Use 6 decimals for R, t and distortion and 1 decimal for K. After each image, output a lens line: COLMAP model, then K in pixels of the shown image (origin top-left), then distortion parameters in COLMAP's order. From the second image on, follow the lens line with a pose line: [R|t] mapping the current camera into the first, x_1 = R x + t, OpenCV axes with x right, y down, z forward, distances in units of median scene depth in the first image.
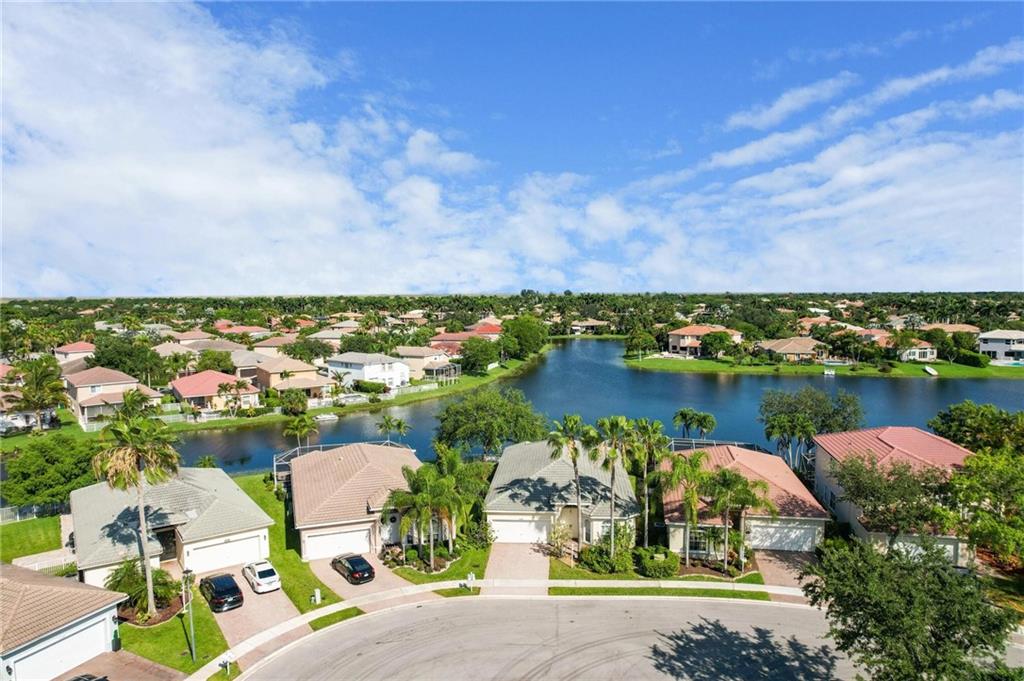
lens RADIAL K [[661.4, 0, 512.1], [0, 661.4, 347.3], [0, 0, 1]] dist [-0.057042, 0.038870]
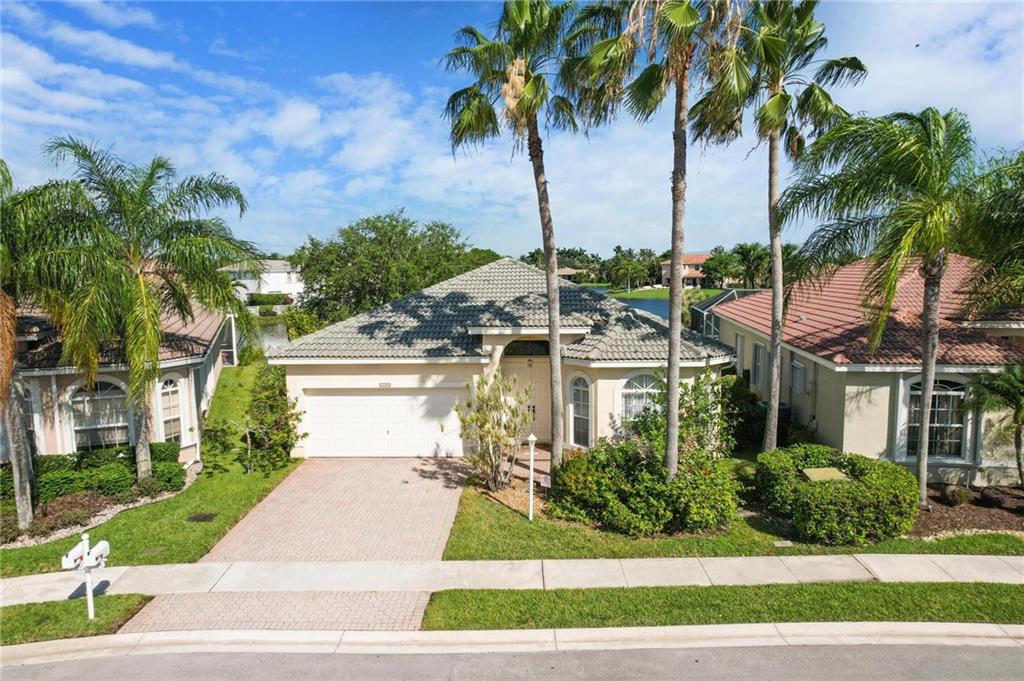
lens RADIAL K [[661.4, 0, 516.5], [0, 661.4, 338.5], [0, 0, 1]] dist [-0.057042, 0.038870]
pose [[0.999058, -0.008639, 0.042535, 0.063014], [0.008048, 0.999869, 0.014046, 0.217932], [-0.042650, -0.013691, 0.998996, 0.615474]]
